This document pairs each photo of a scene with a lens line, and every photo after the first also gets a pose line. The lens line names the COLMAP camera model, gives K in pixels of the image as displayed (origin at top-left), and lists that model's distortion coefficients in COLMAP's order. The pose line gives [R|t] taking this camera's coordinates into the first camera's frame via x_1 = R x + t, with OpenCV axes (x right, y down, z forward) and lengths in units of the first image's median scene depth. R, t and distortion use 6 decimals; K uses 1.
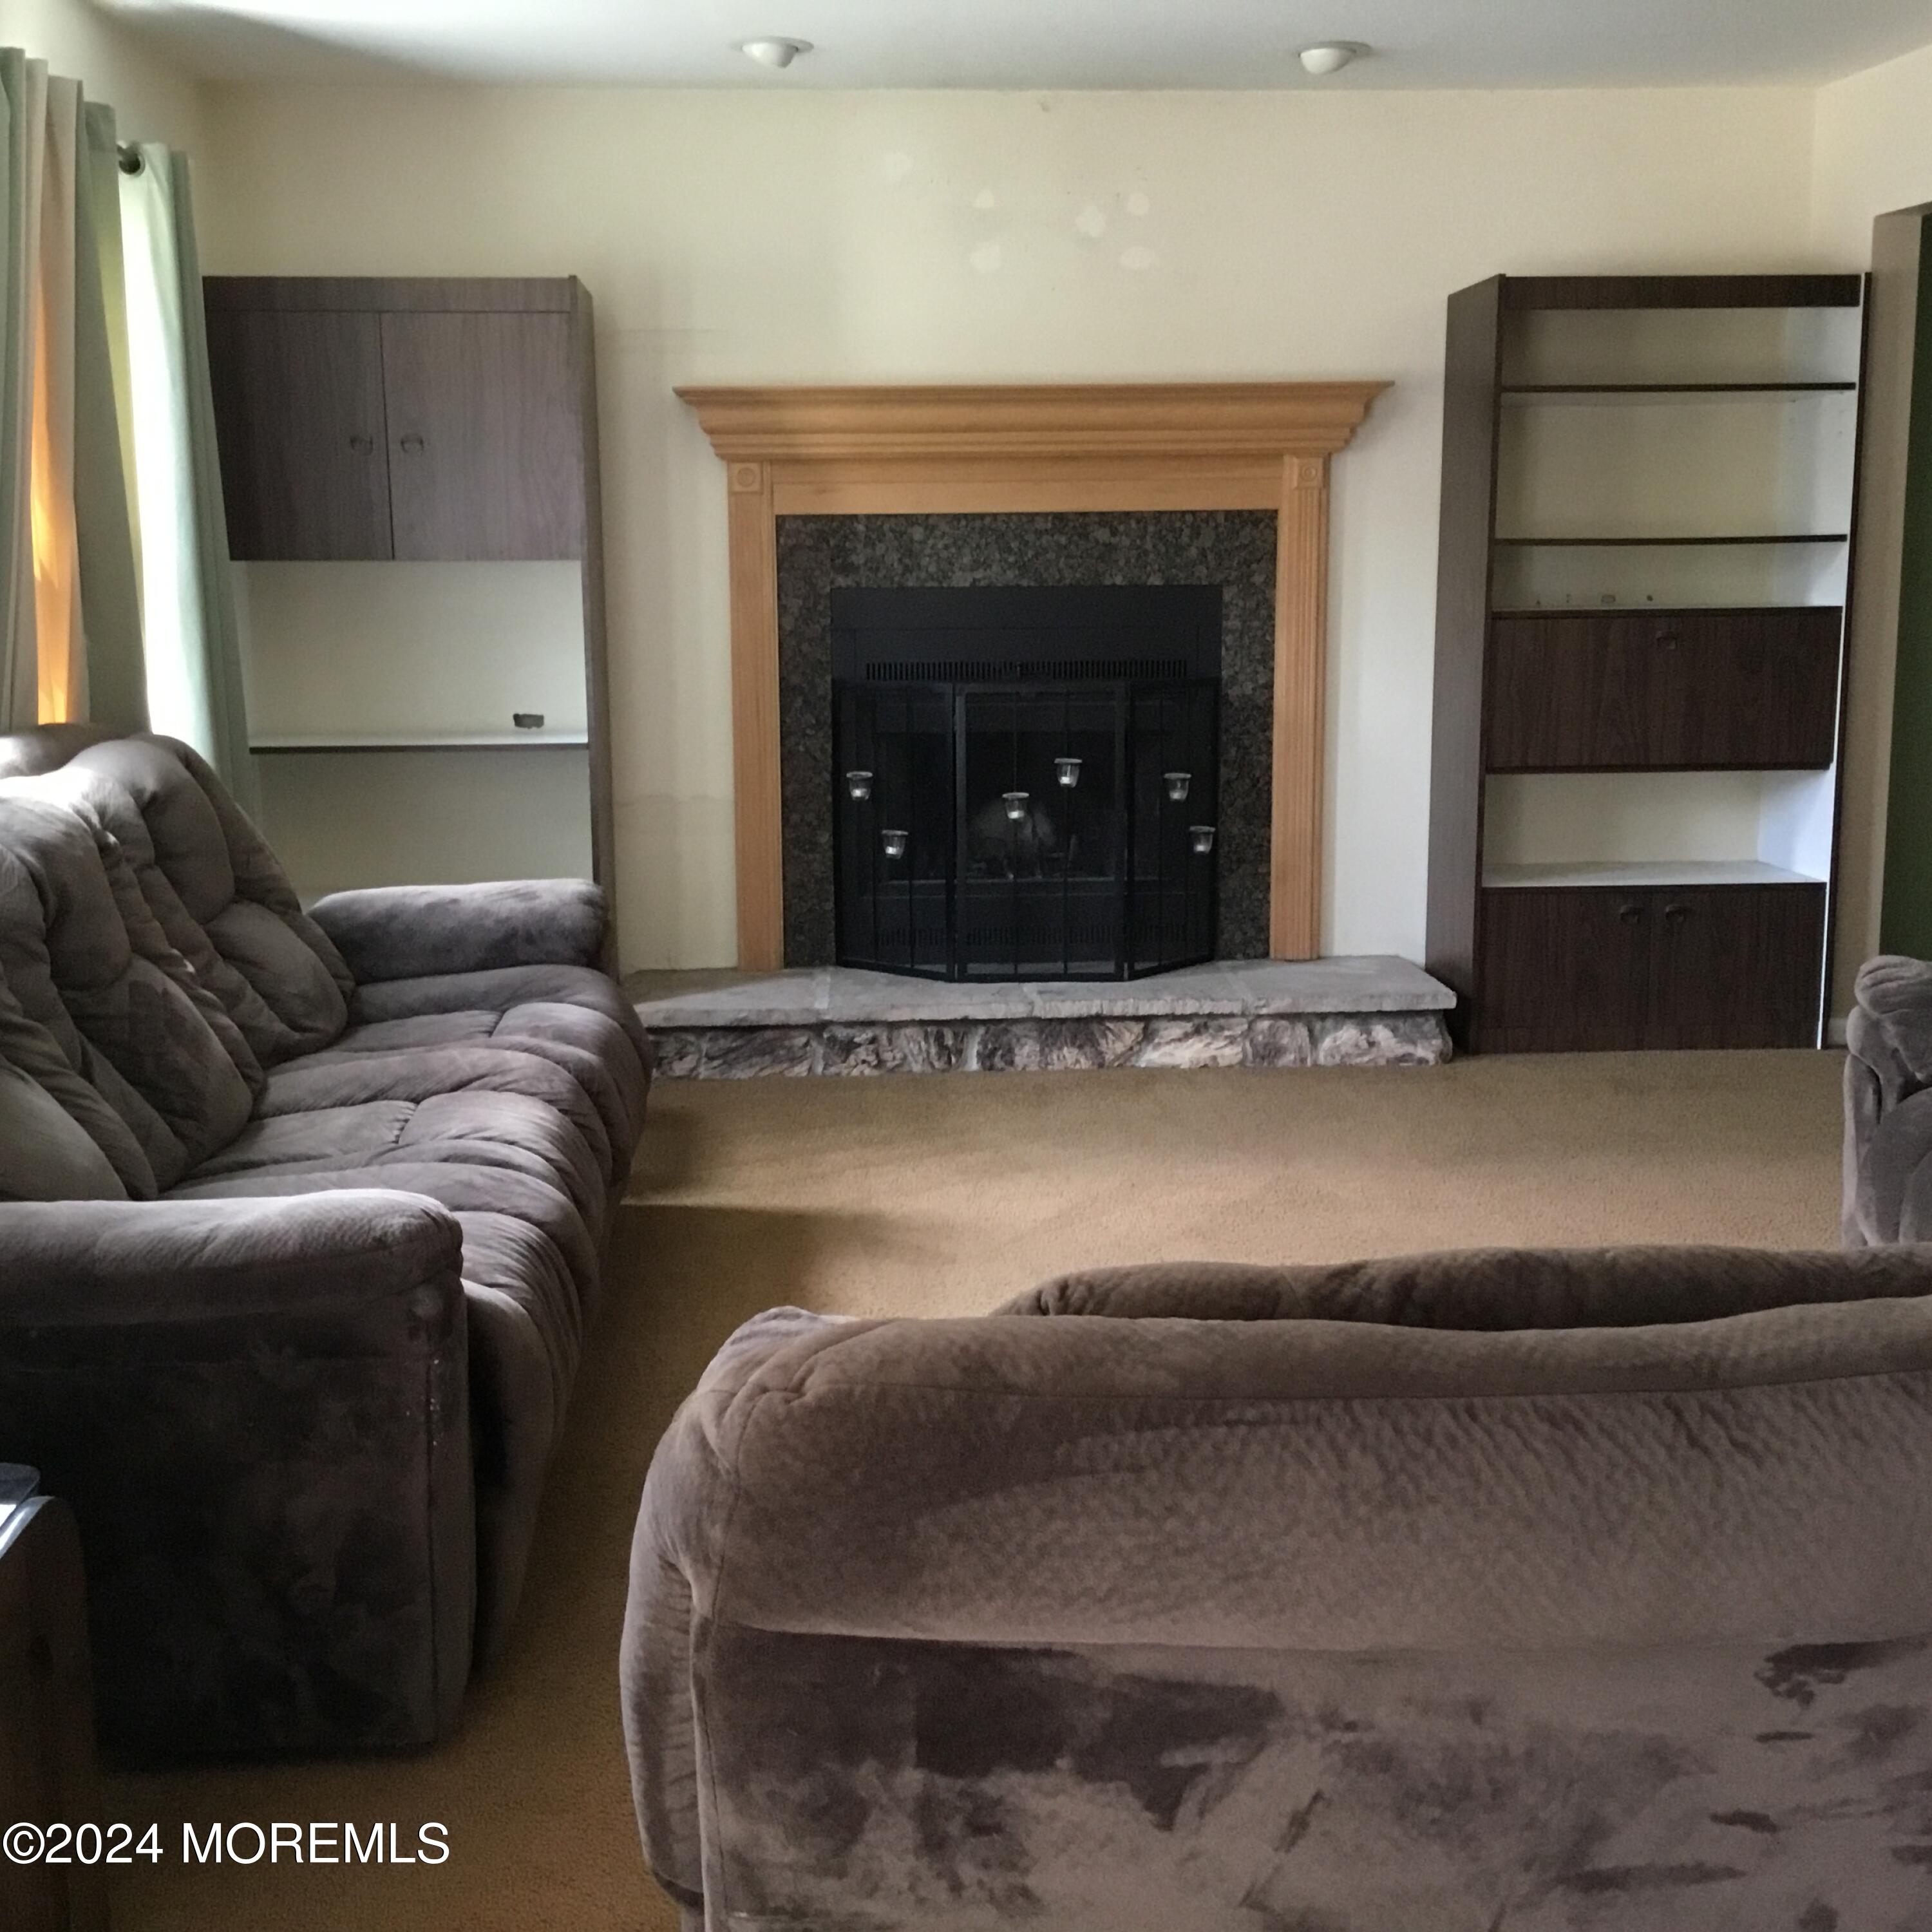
lens RADIAL K [[2318.2, 0, 882.3], [0, 2318.2, 965.2], [0, 0, 1]] dist [0.076472, -0.155956]
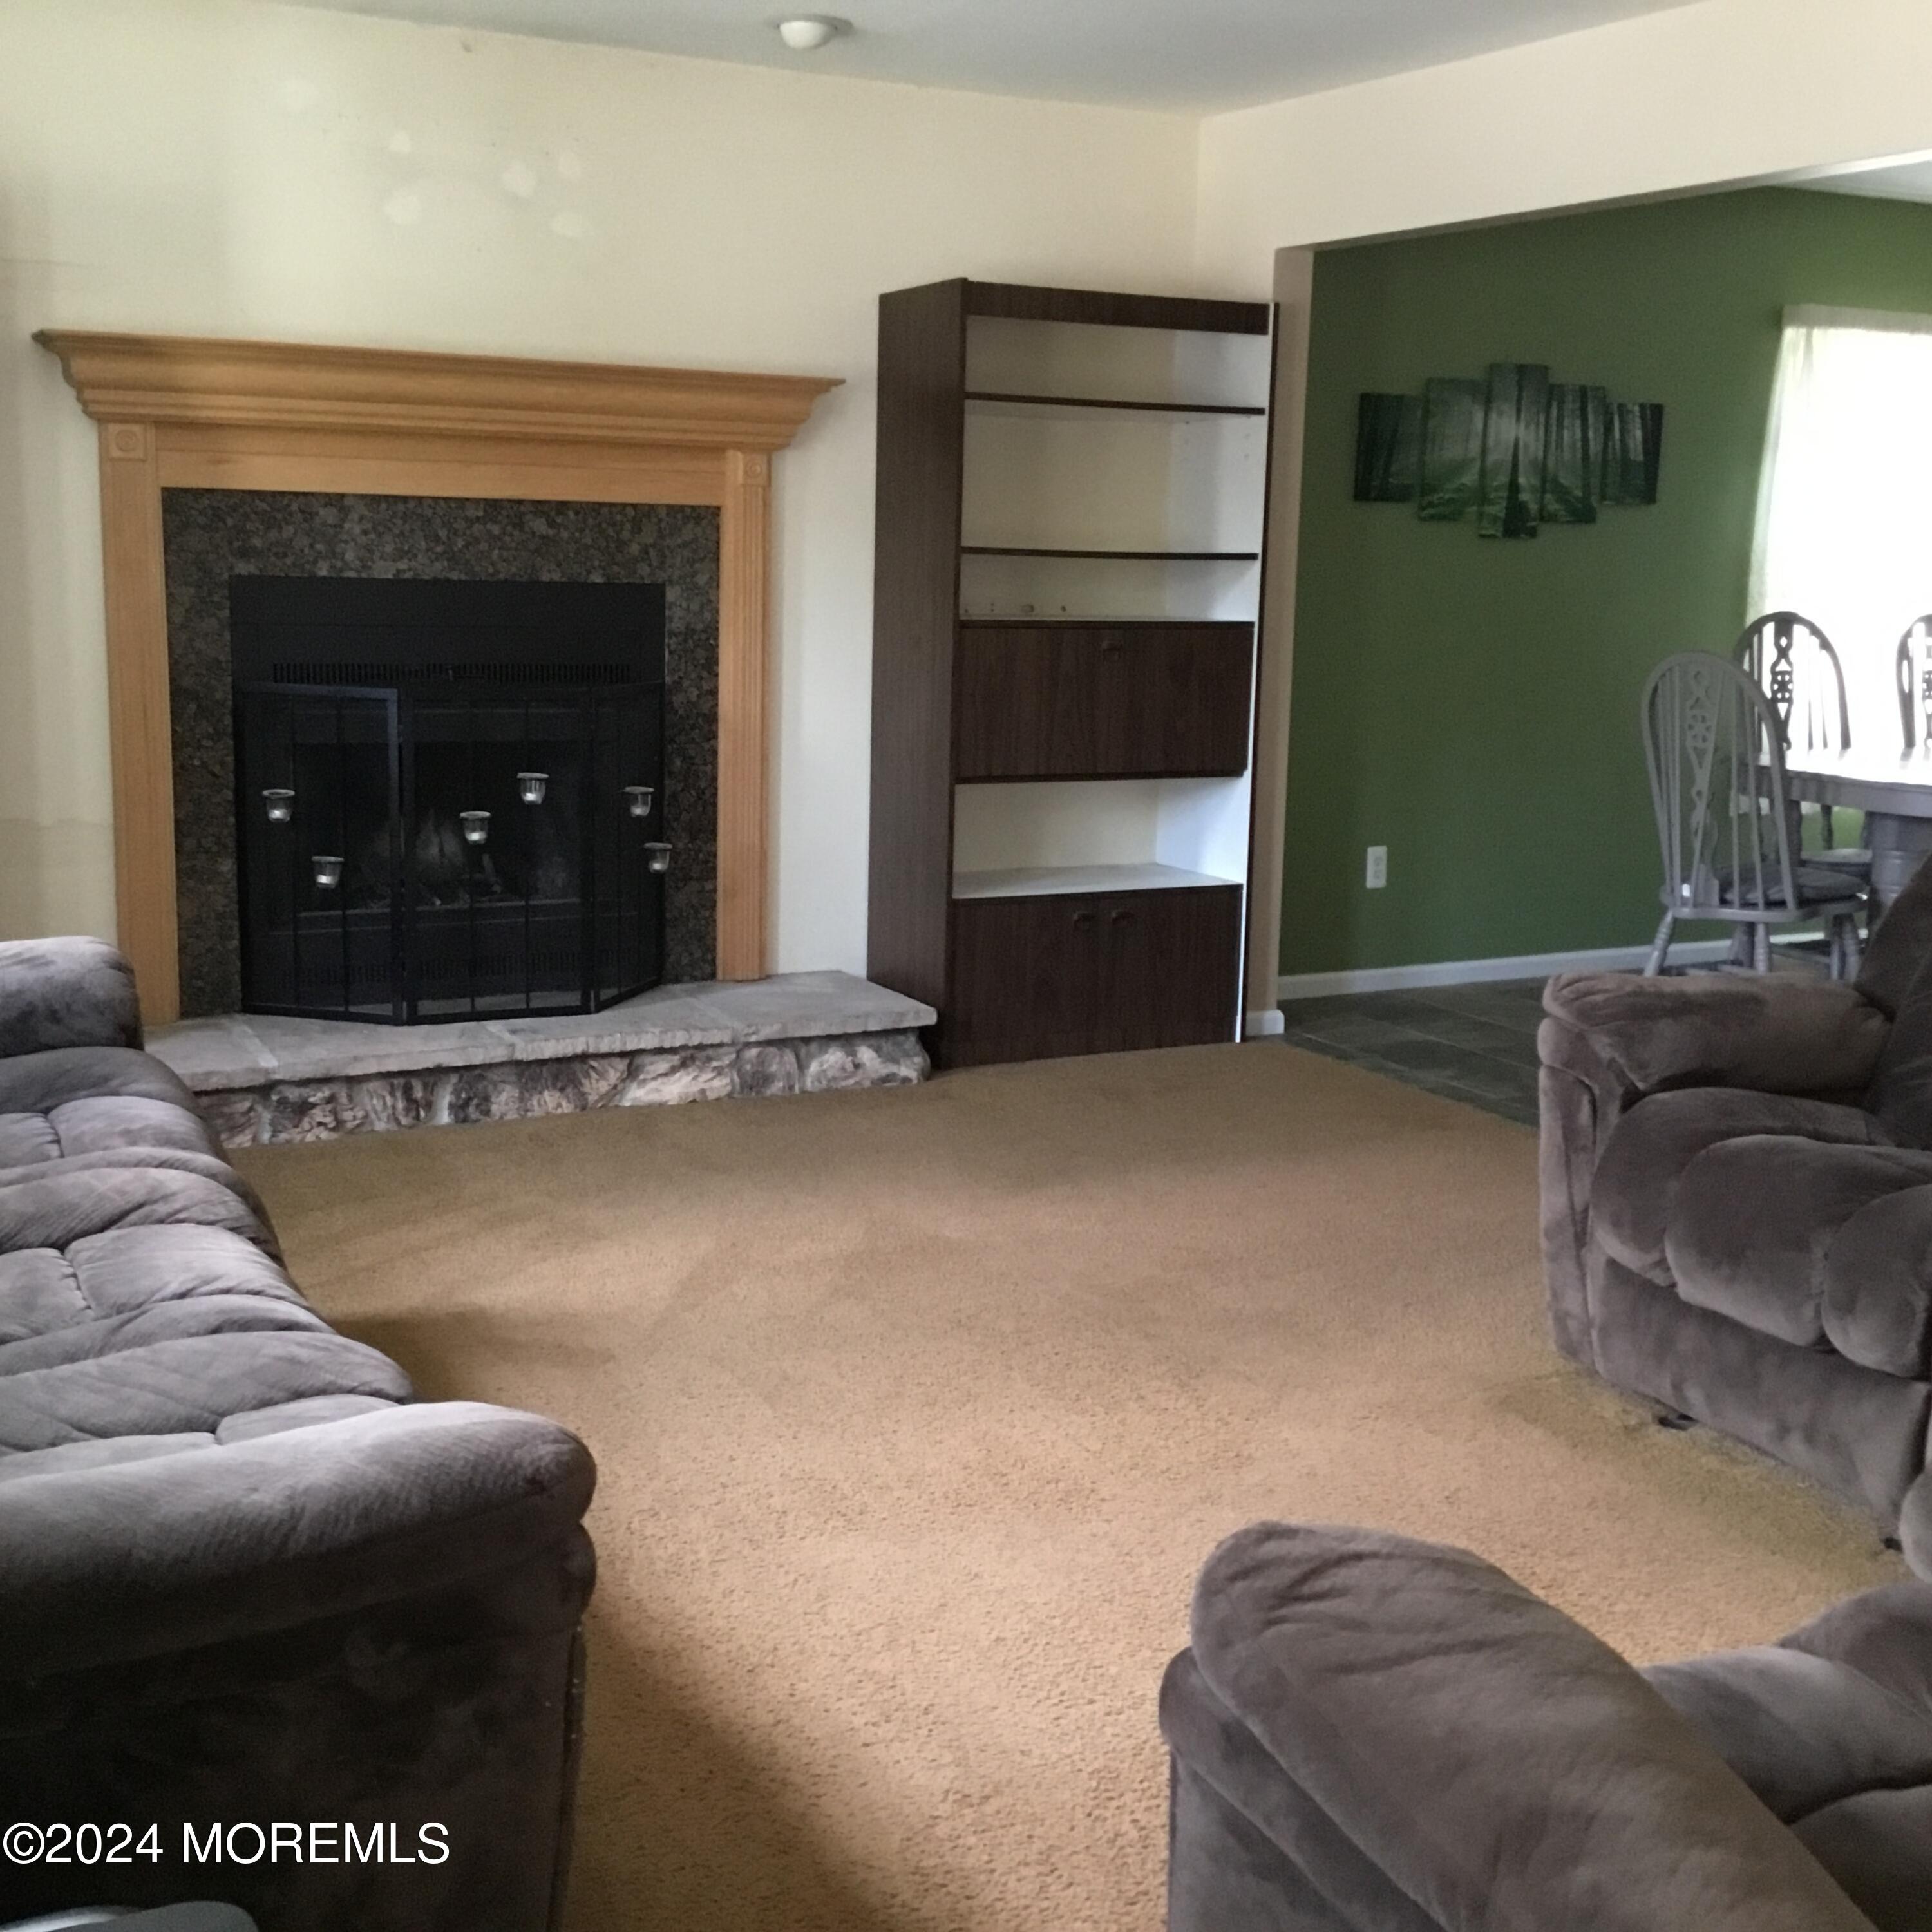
lens RADIAL K [[2318.2, 0, 882.3], [0, 2318.2, 965.2], [0, 0, 1]] dist [0.076472, -0.155956]
pose [[0.901476, -0.047616, 0.430202, -0.189770], [0.043916, 0.998863, 0.018532, -0.024760], [-0.430595, 0.002186, 0.902543, 0.122869]]
